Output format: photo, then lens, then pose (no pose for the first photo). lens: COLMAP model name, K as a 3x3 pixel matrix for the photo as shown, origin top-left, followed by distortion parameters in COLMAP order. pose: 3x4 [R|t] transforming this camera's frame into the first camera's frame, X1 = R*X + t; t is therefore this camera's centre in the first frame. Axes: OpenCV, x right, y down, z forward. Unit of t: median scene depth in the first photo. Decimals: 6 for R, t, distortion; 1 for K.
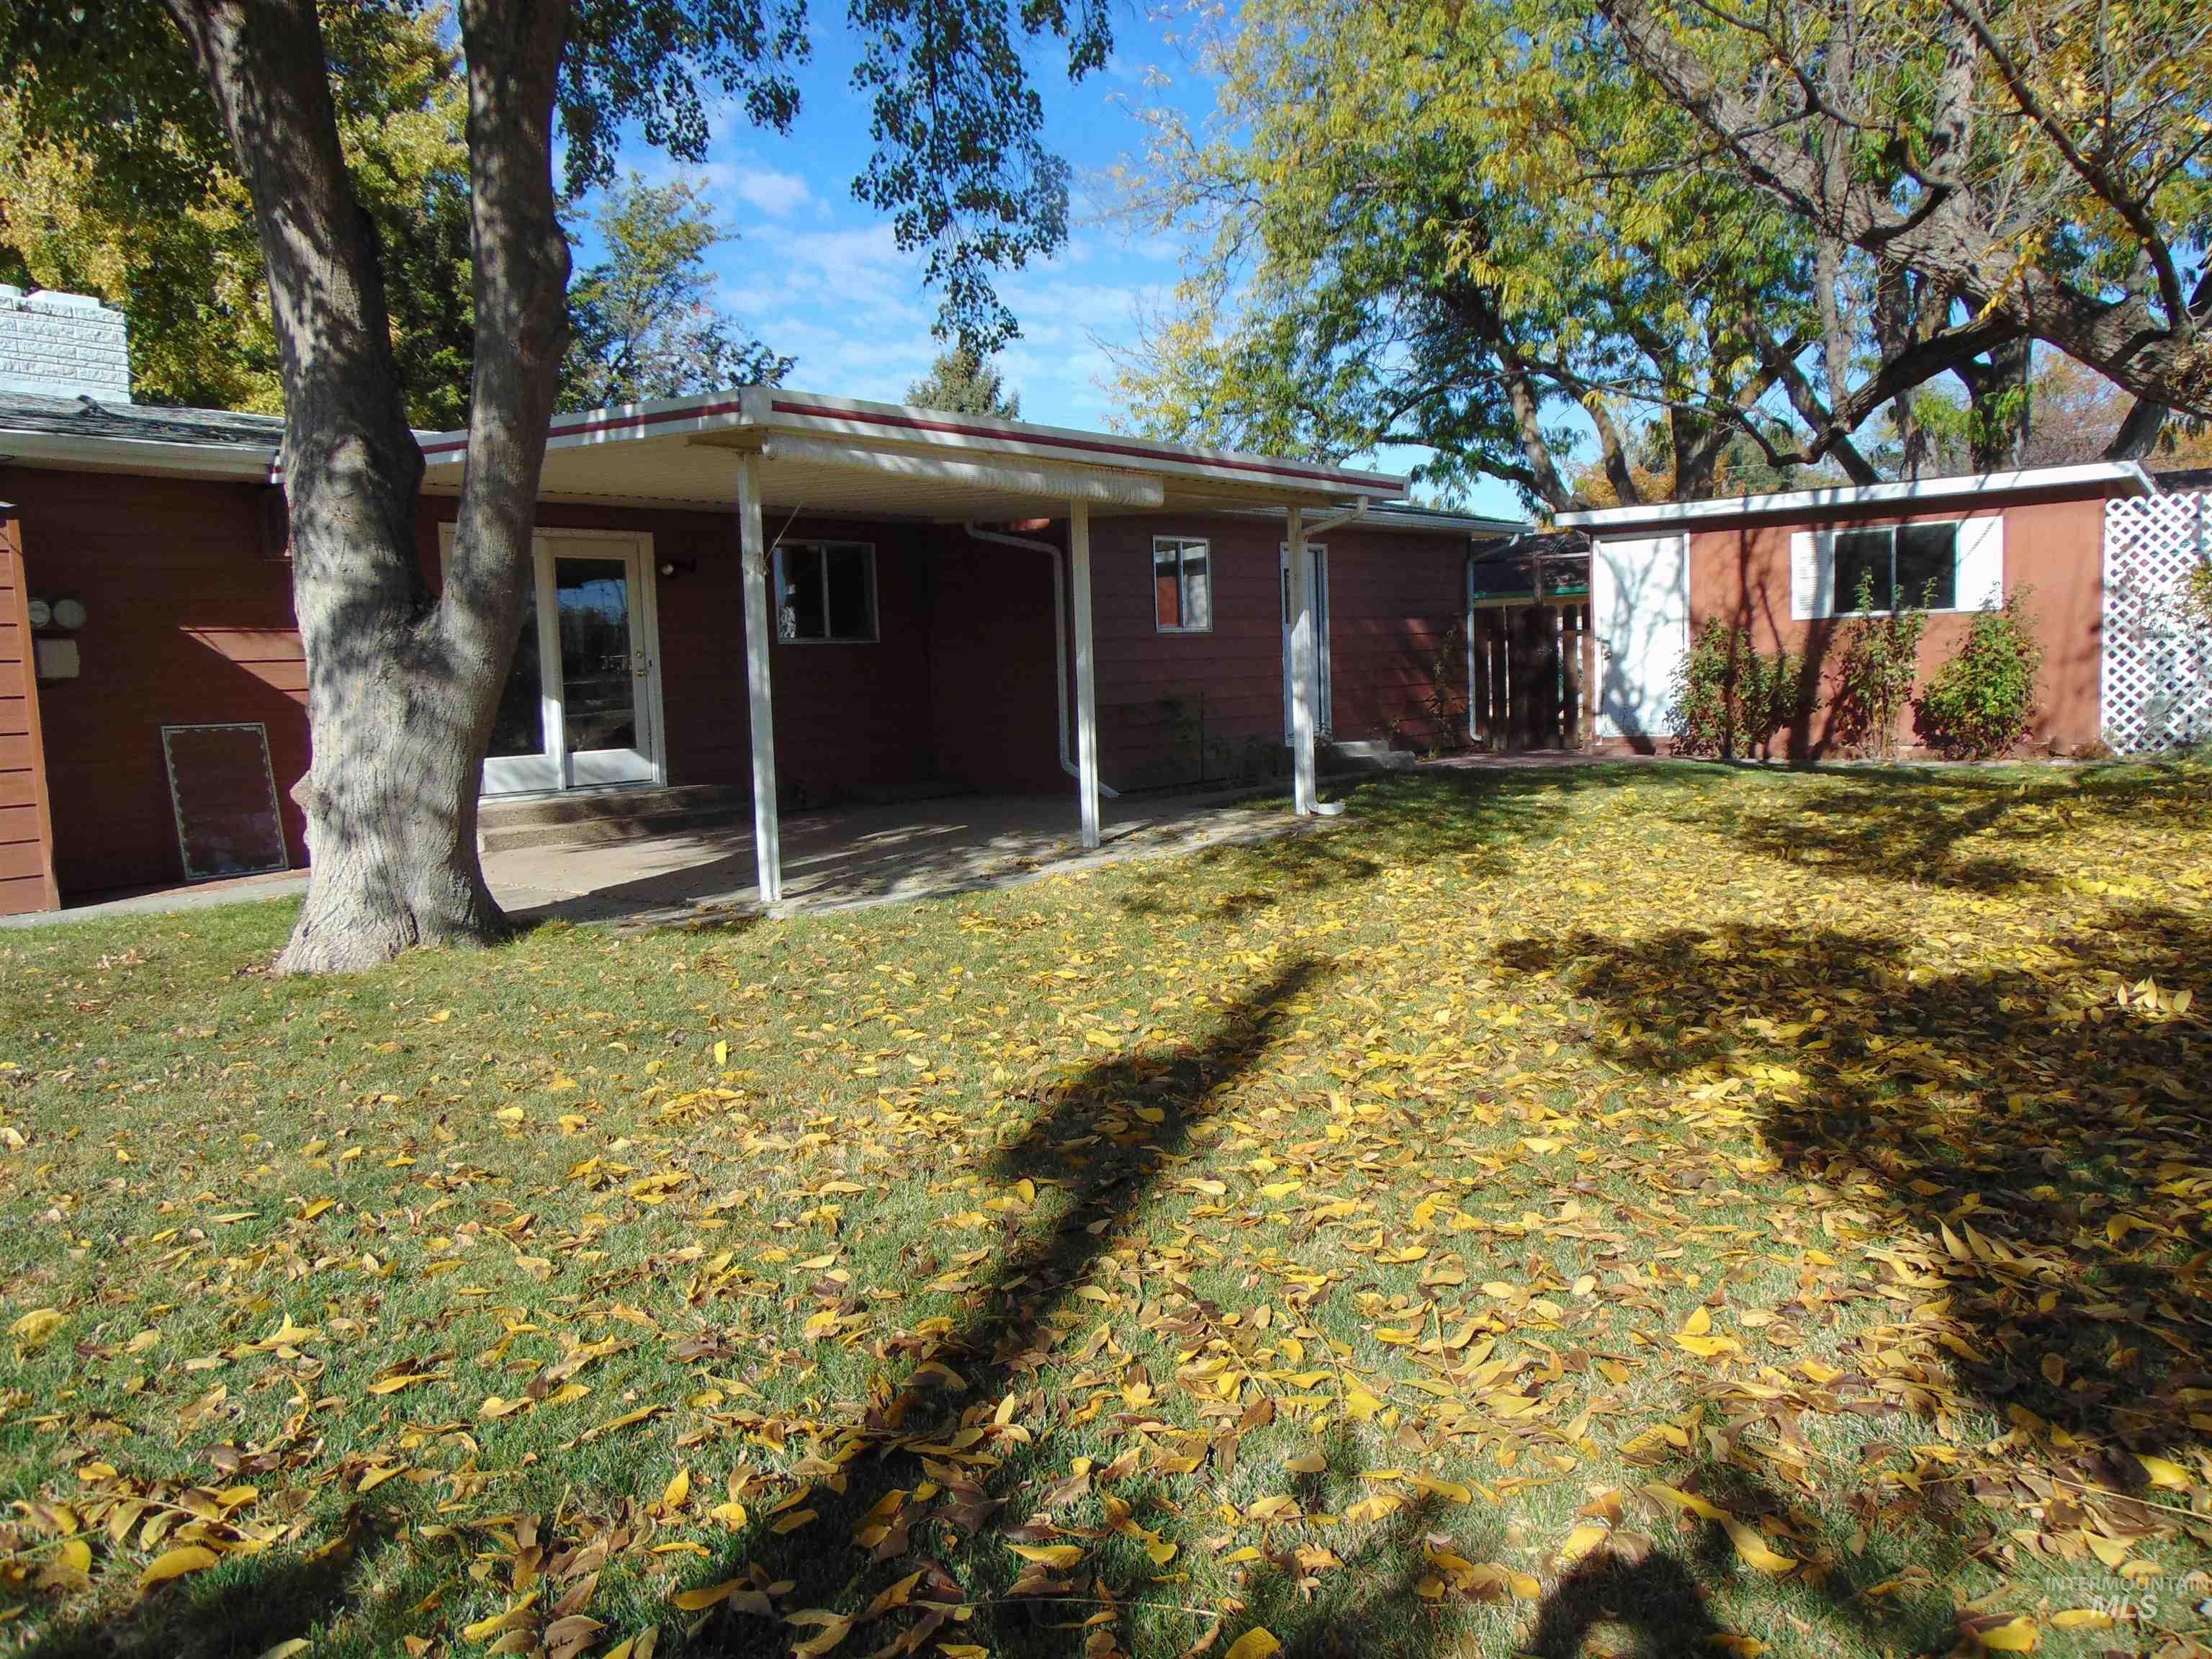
lens RADIAL K [[1651.6, 0, 1102.4], [0, 1651.6, 818.8], [0, 0, 1]] dist [-0.003541, 0.027587]
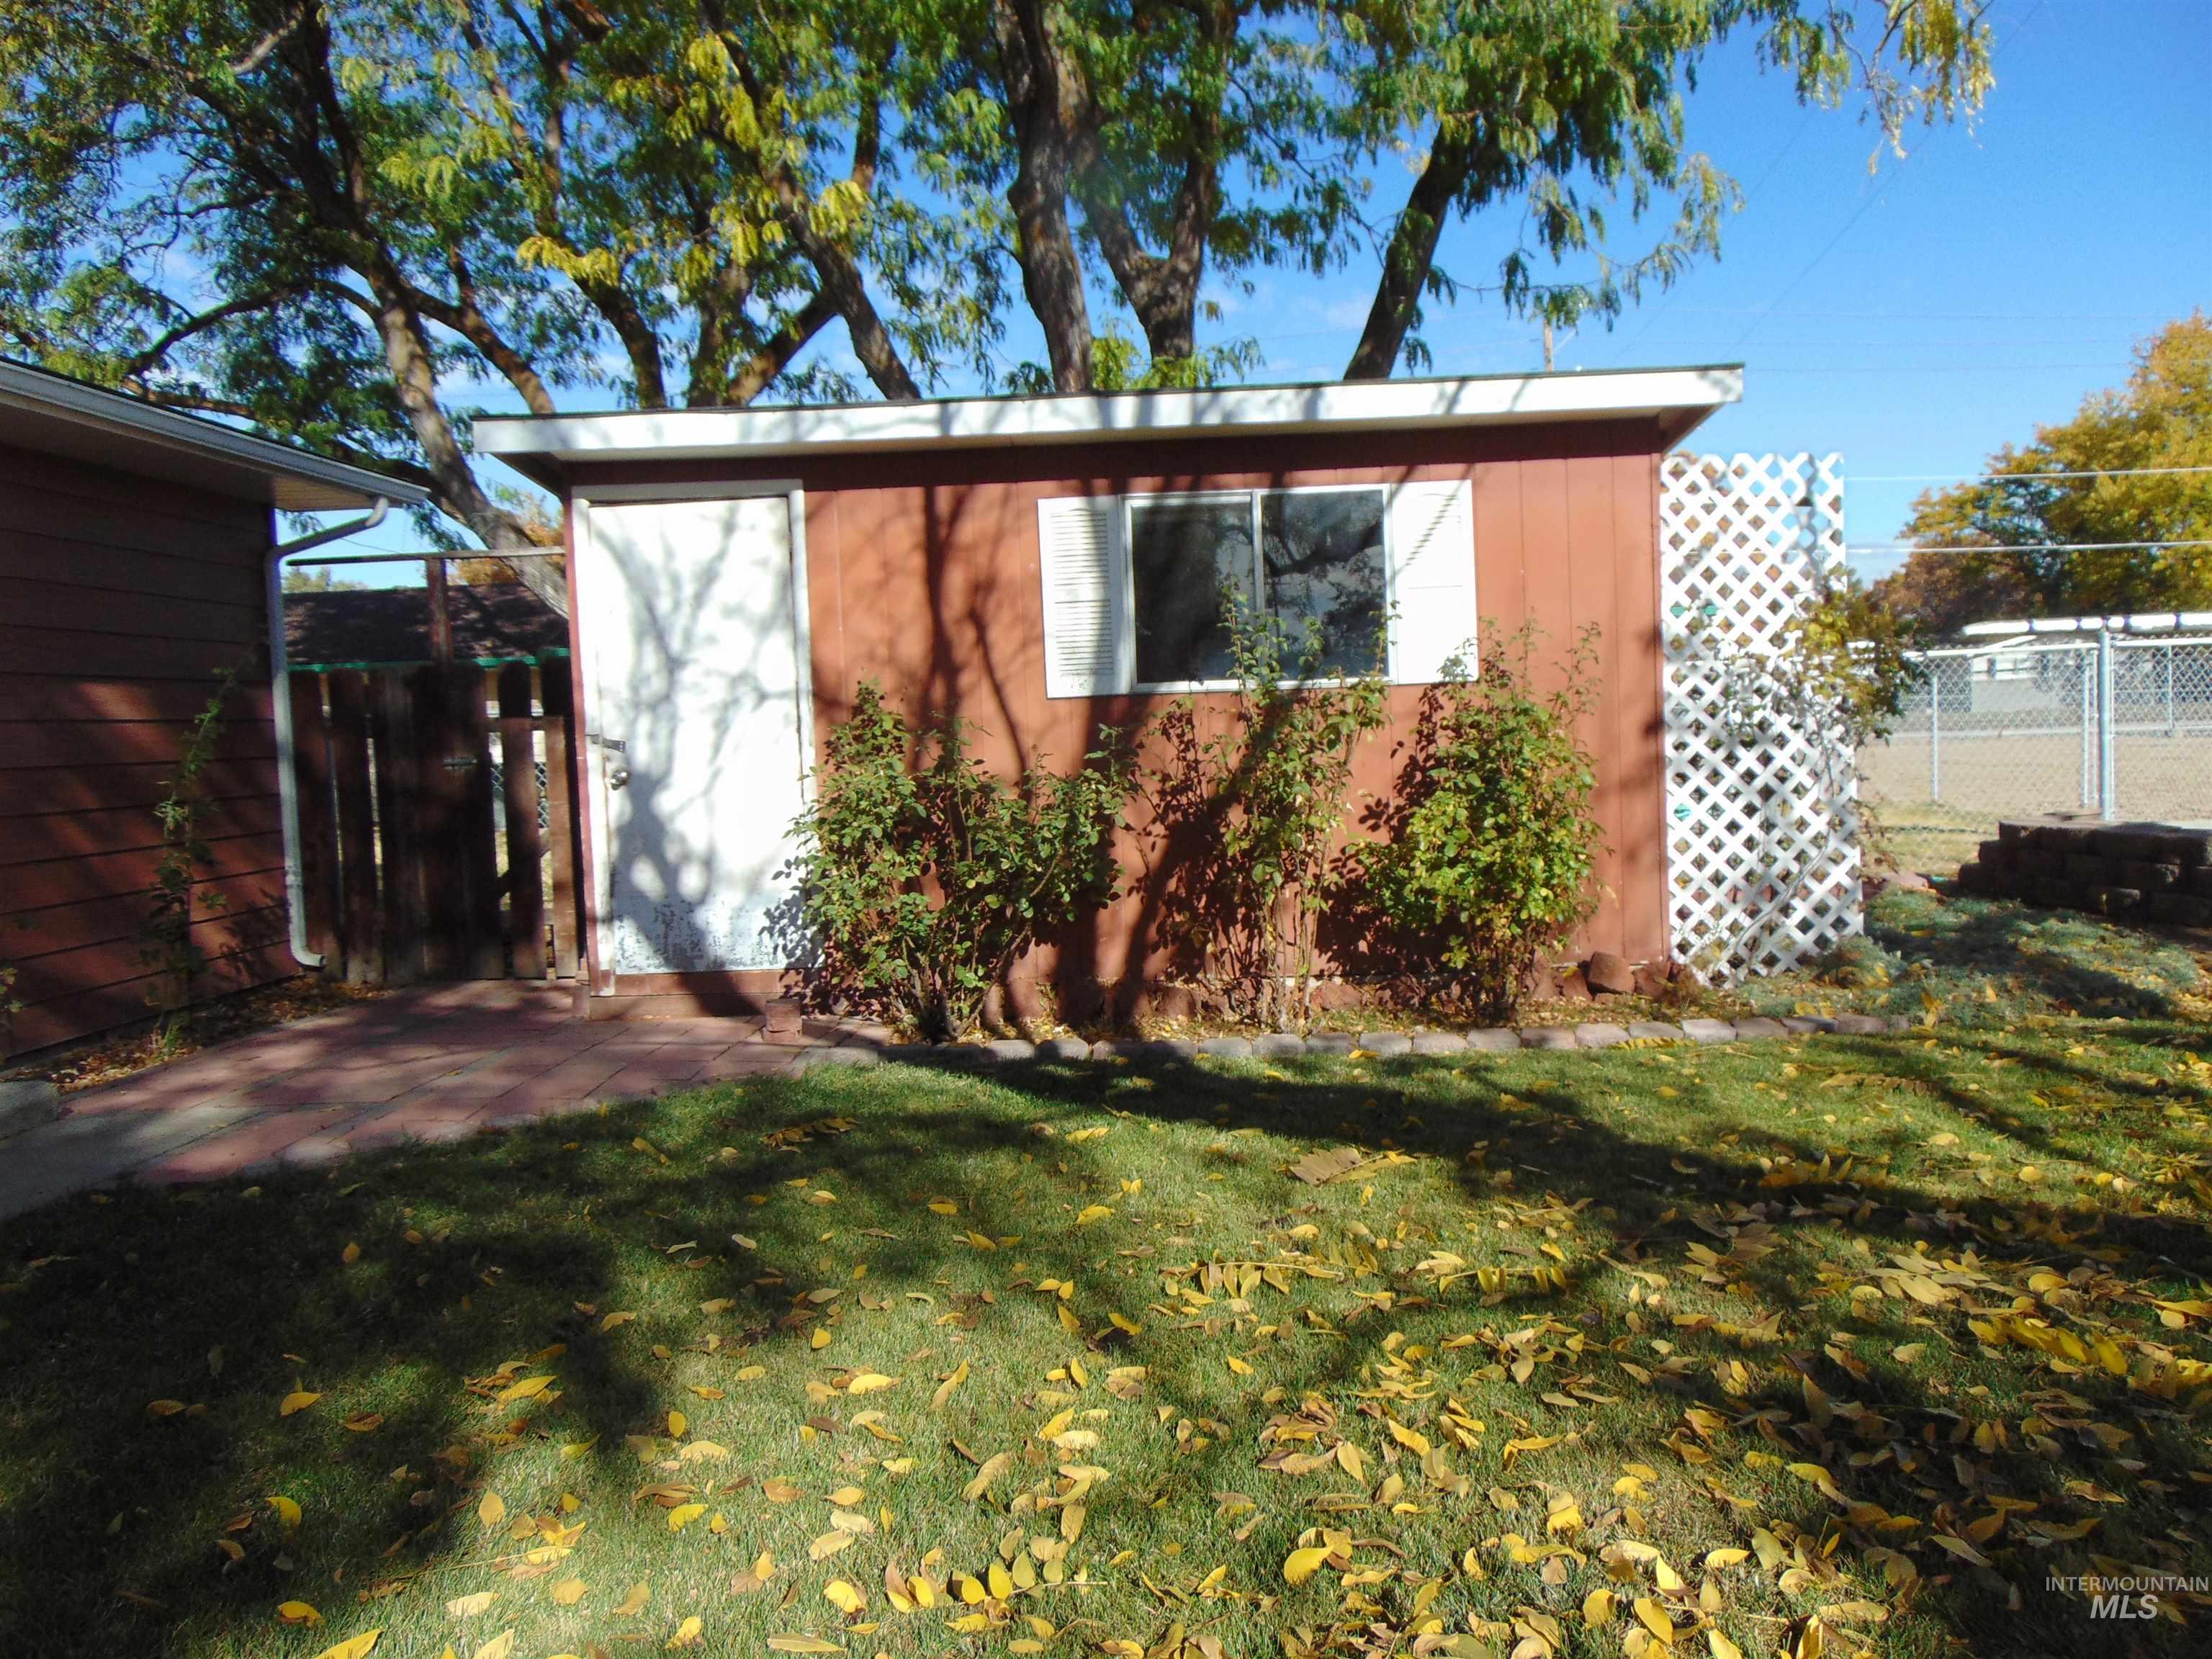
lens RADIAL K [[1651.6, 0, 1102.4], [0, 1651.6, 818.8], [0, 0, 1]] dist [-0.003541, 0.027587]
pose [[0.807109, -0.025549, 0.589849, 0.177076], [0.057807, 0.997683, -0.035885, -0.074445], [-0.587565, 0.063060, 0.806716, 0.664035]]
